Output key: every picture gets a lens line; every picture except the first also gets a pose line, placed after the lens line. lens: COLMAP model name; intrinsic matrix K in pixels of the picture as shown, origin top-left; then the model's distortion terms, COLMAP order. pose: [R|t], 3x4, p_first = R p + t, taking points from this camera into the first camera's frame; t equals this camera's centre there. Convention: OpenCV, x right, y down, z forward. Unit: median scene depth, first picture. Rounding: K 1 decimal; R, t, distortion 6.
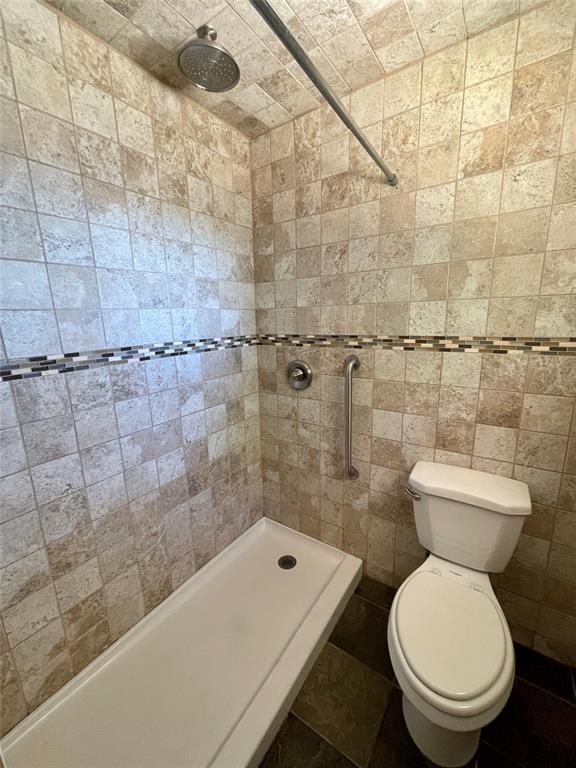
lens RADIAL K [[310.6, 0, 283.0], [0, 310.6, 382.2], [0, 0, 1]] dist [-0.001917, -0.000115]
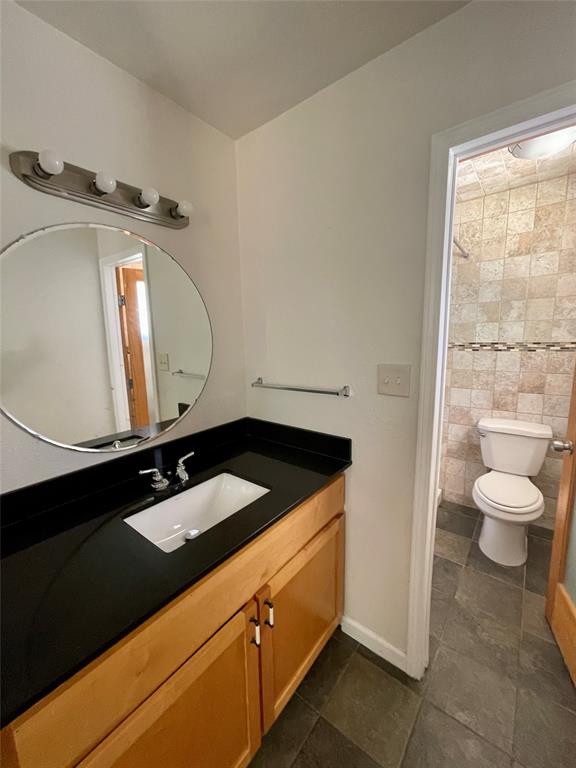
lens RADIAL K [[308.4, 0, 284.5], [0, 308.4, 382.7], [0, 0, 1]] dist [0.000625, 0.000647]
pose [[0.995395, 0.013570, -0.094892, -0.547641], [-0.018346, 0.998599, -0.049640, 0.201260], [0.094085, 0.051152, 0.994249, -0.892704]]
